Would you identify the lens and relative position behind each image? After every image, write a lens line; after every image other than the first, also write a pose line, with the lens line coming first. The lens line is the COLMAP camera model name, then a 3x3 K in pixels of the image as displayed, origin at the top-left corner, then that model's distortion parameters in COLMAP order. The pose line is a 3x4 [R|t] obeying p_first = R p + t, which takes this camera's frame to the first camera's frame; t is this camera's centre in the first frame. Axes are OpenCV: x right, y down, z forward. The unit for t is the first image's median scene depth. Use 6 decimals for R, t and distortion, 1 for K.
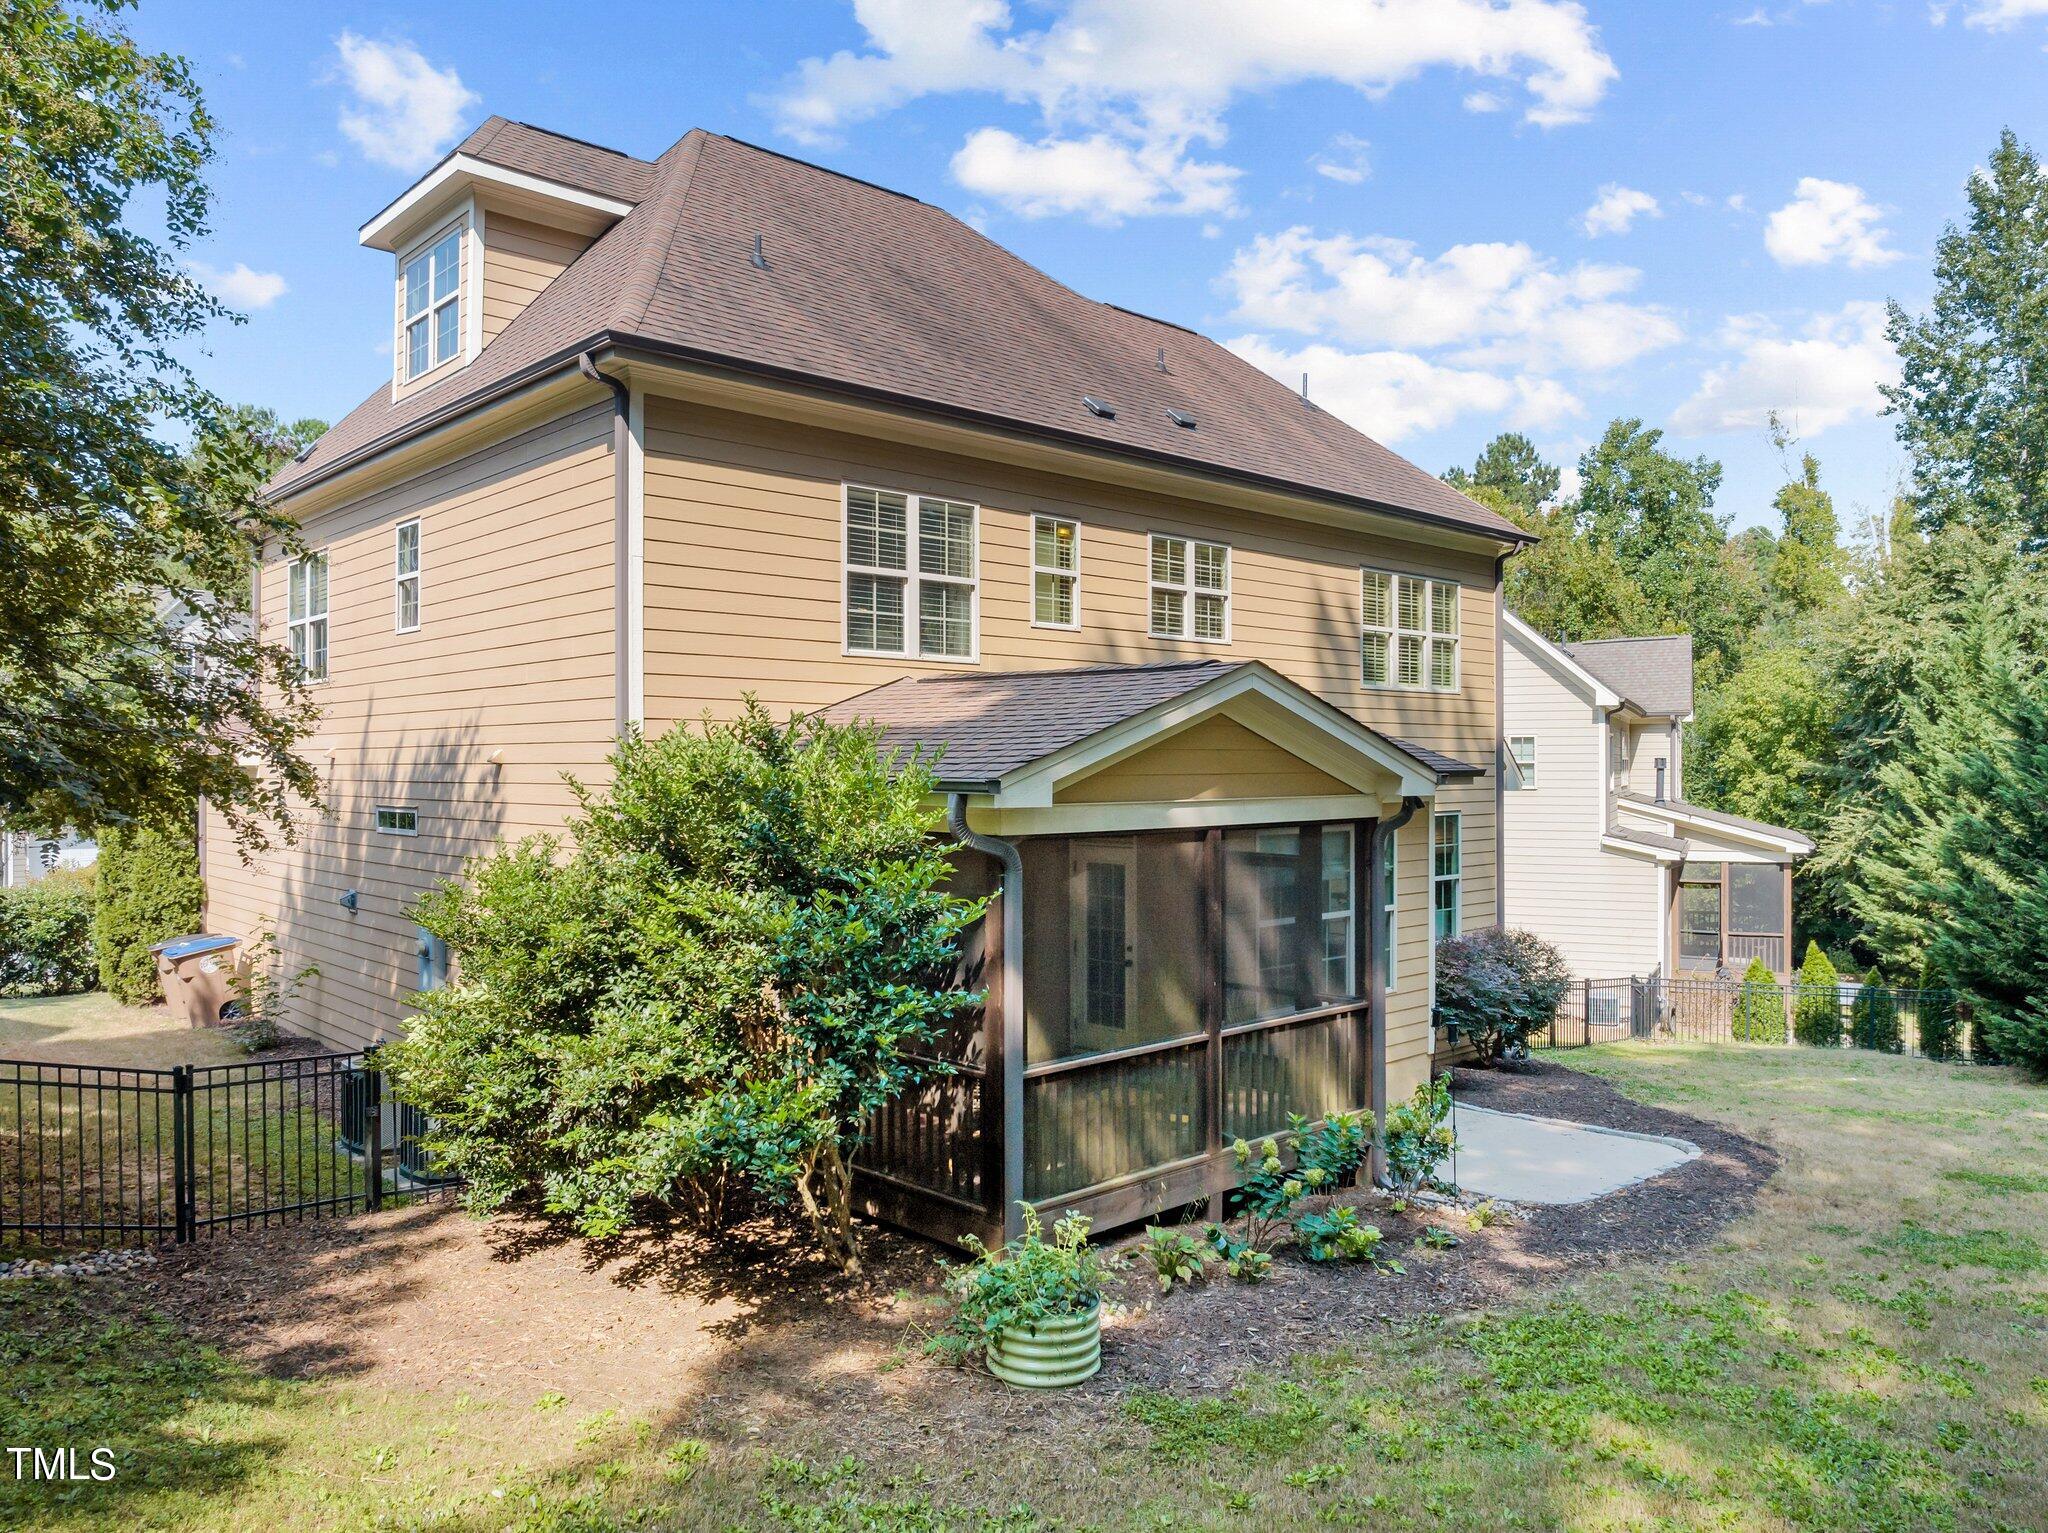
lens RADIAL K [[1432.1, 0, 1024.9], [0, 1432.1, 765.7], [0, 0, 1]] dist [-0.044966, 0.009851]
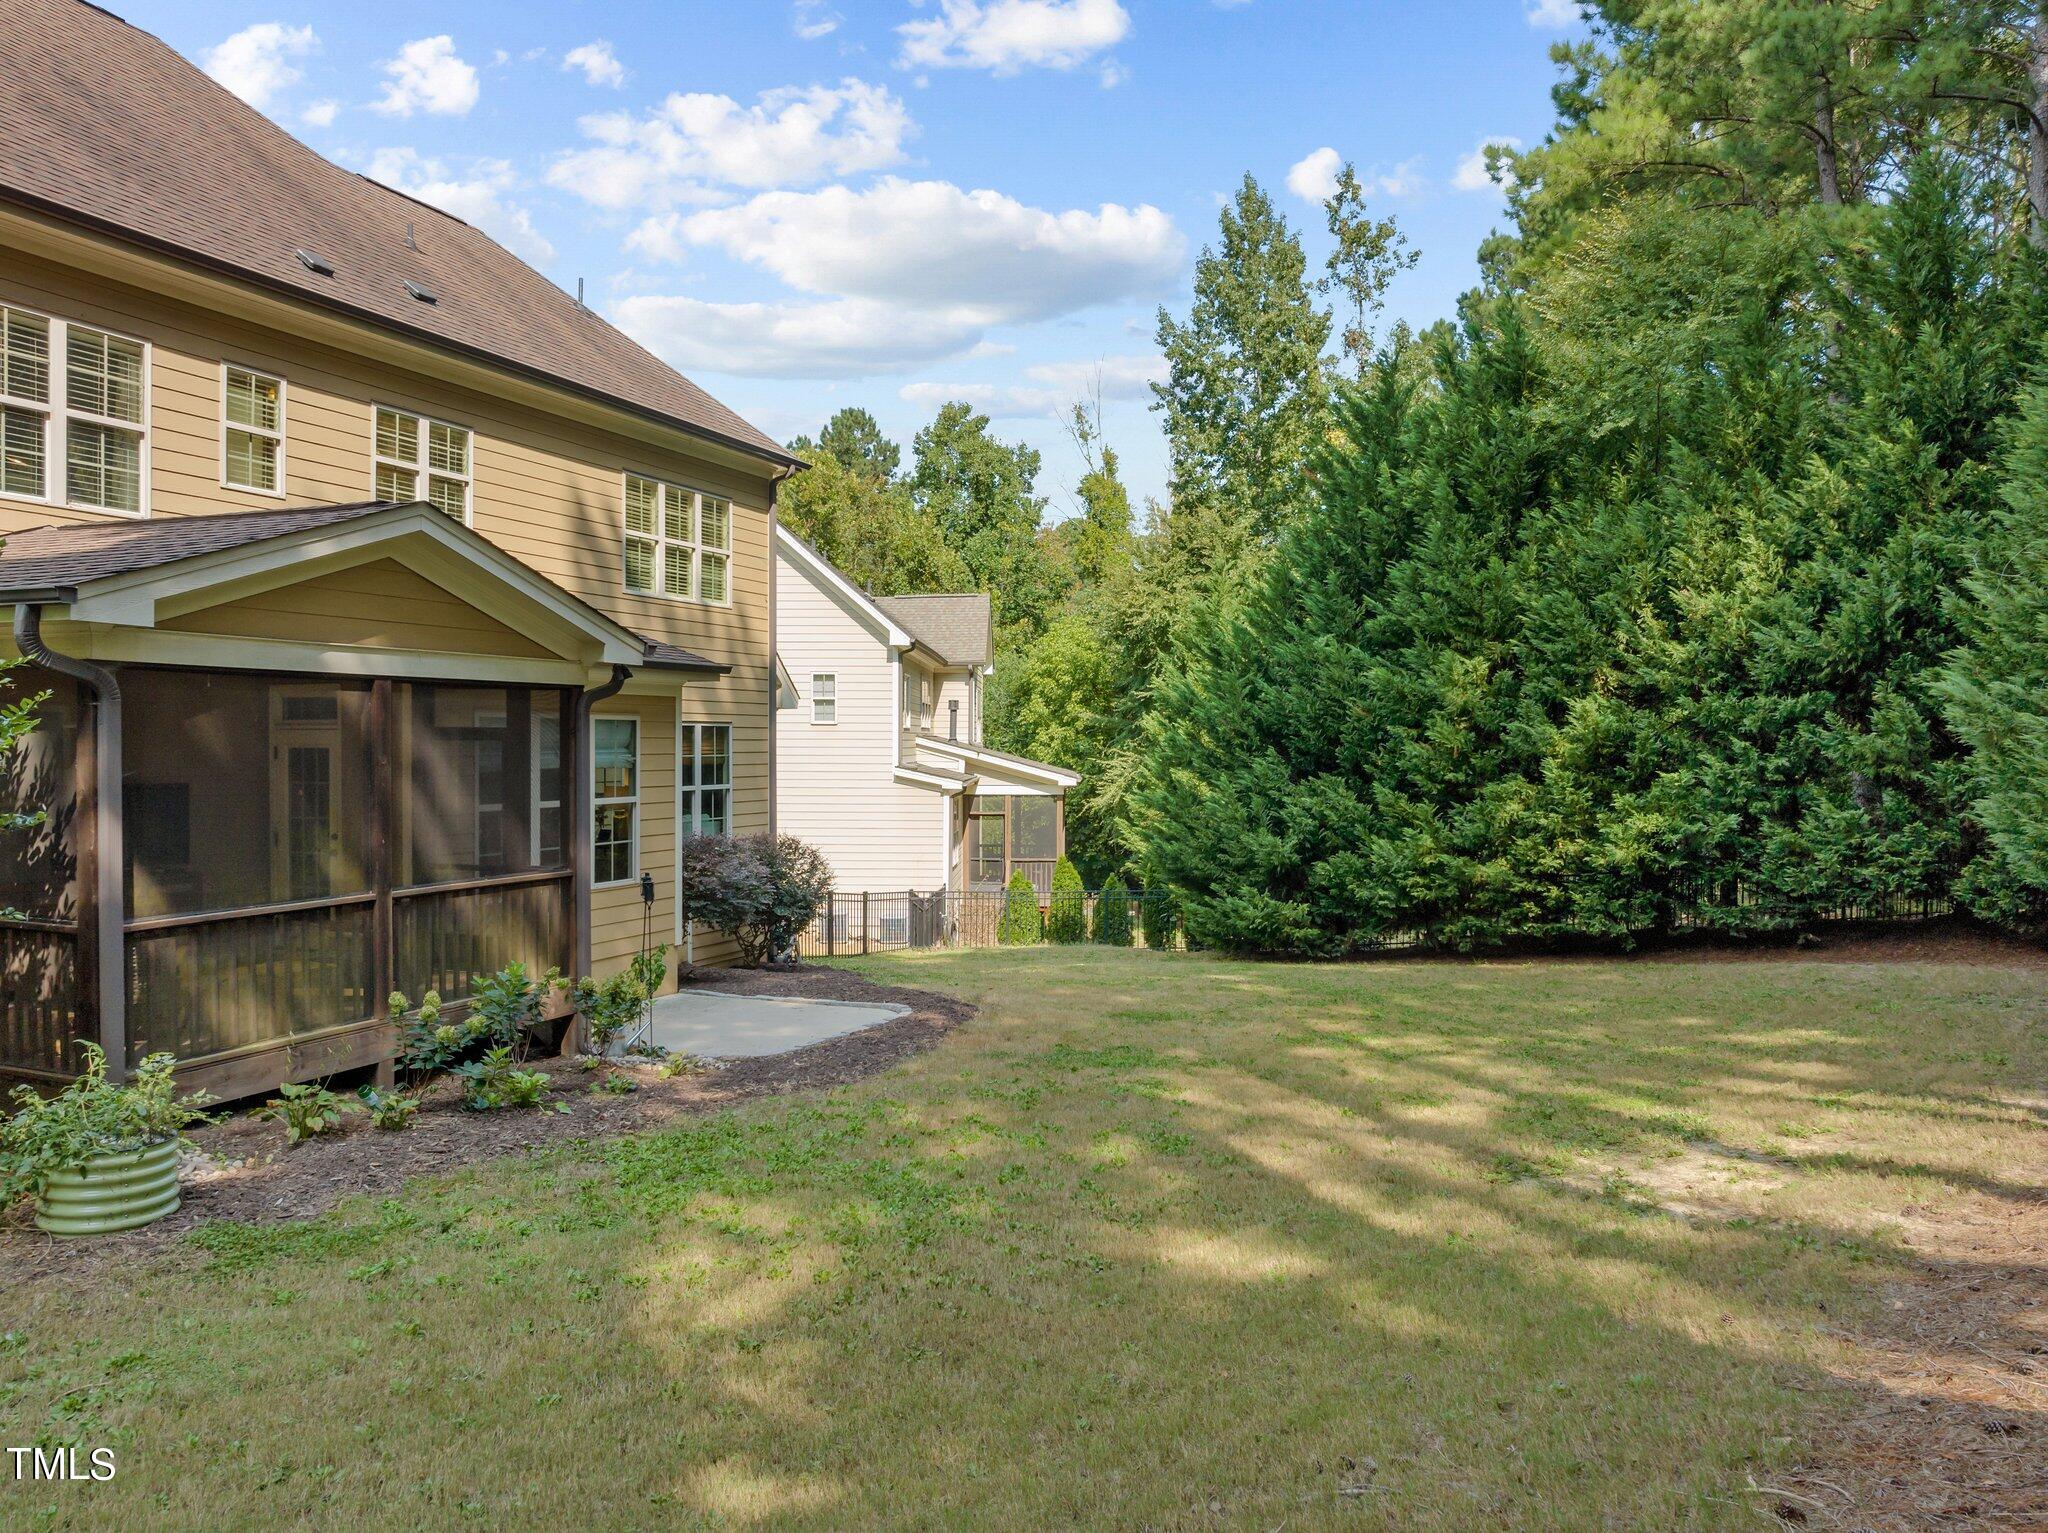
lens RADIAL K [[1432.1, 0, 1021.3], [0, 1432.1, 768.1], [0, 0, 1]] dist [-0.044966, 0.009851]
pose [[0.909460, -0.002577, 0.415784, 0.084206], [-0.004663, 0.999855, 0.016398, 0.057618], [-0.415766, -0.016852, 0.909316, -0.026948]]
